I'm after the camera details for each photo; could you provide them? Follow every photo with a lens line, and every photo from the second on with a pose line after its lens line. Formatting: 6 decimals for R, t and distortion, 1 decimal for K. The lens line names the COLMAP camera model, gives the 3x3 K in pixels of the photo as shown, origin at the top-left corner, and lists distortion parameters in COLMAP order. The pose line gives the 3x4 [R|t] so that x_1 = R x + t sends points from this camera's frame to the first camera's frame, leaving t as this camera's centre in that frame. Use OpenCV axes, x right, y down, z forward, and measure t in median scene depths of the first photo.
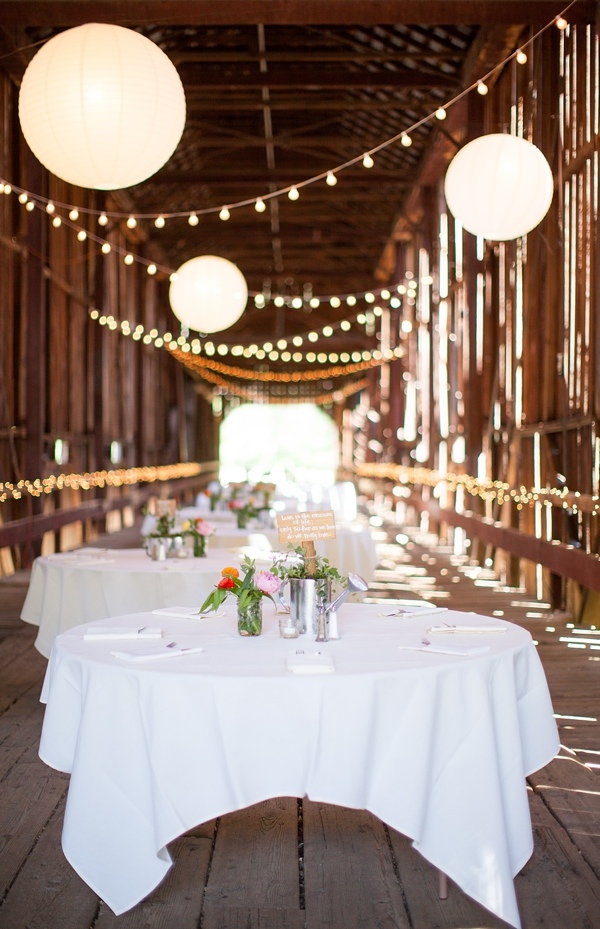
lens RADIAL K [[1541.7, 0, 299.2], [0, 1541.7, 463.8], [0, 0, 1]] dist [-0.201995, 0.000000]
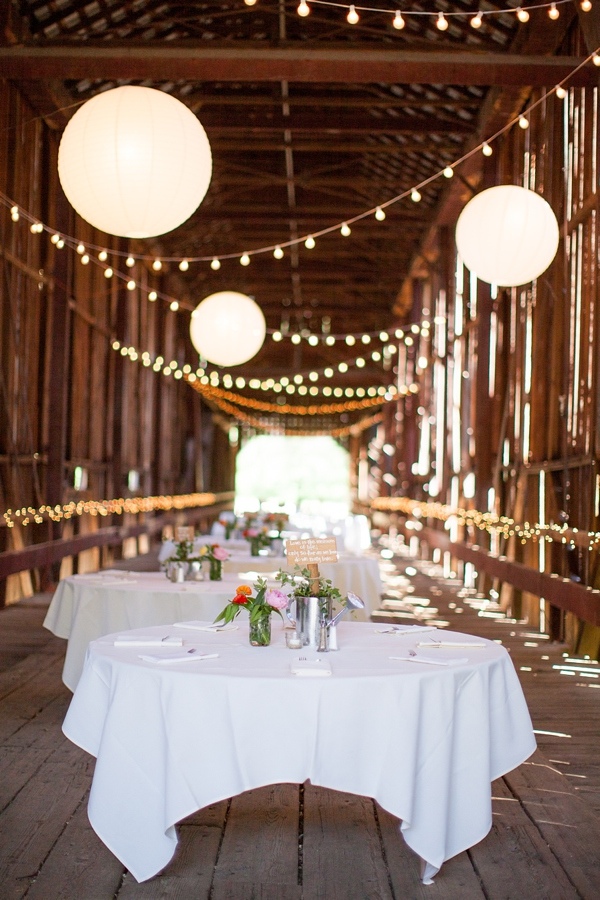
lens RADIAL K [[1303.6, 0, 300.7], [0, 1303.6, 452.2], [0, 0, 1]] dist [-0.134324, 0.000000]
pose [[0.999757, 0.021738, -0.003691, -0.004823], [-0.021850, 0.999197, -0.033590, 0.000367], [0.002958, 0.033662, 0.999429, 0.119546]]
